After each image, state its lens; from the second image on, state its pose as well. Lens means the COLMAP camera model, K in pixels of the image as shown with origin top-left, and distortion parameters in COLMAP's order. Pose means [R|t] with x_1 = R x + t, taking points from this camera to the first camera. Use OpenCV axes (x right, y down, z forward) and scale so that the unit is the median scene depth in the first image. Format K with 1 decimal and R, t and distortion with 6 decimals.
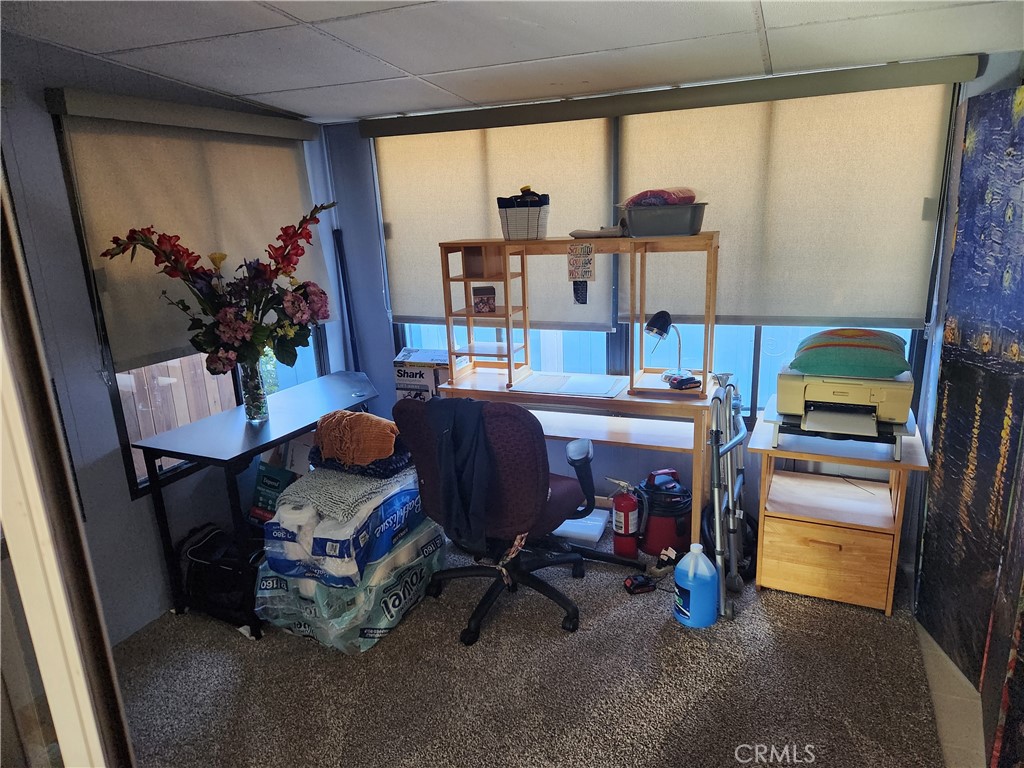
lens RADIAL K [[691.8, 0, 499.3], [0, 691.8, 408.9], [0, 0, 1]] dist [0.050016, -0.048407]
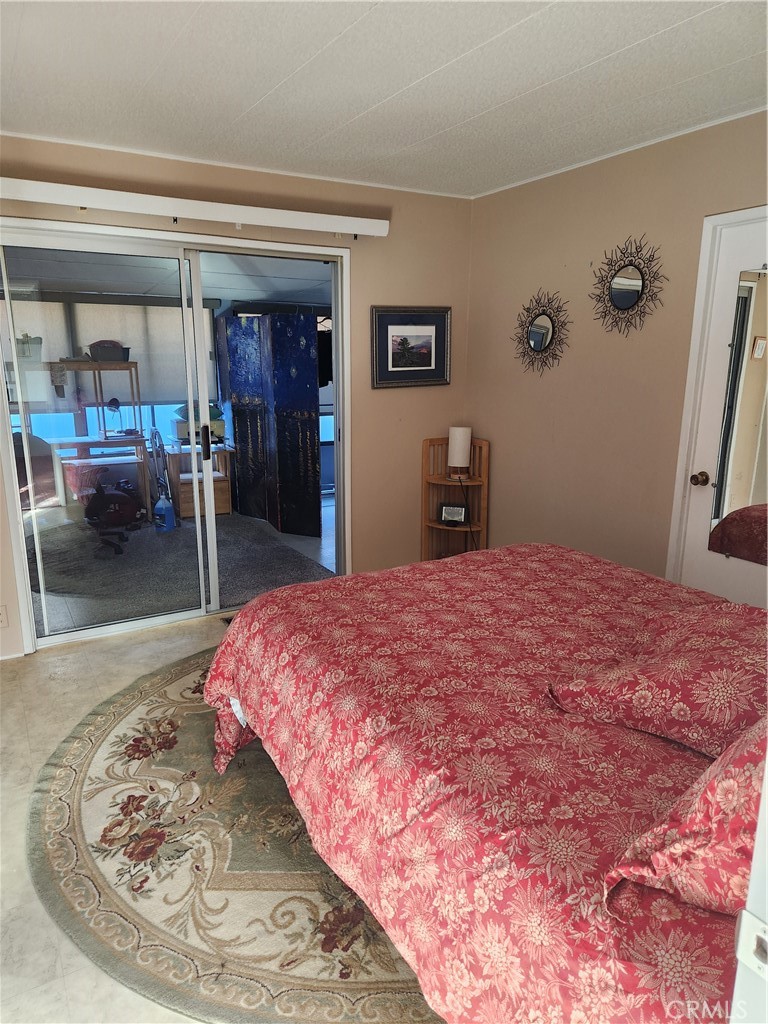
lens RADIAL K [[691.8, 0, 384.1], [0, 691.8, 514.1], [0, 0, 1]] dist [0.050016, -0.048407]
pose [[0.584931, -0.128745, 0.800800, -1.022974], [0.199706, 0.979787, 0.011649, 0.341503], [-0.786113, 0.153110, 0.598819, -0.844245]]
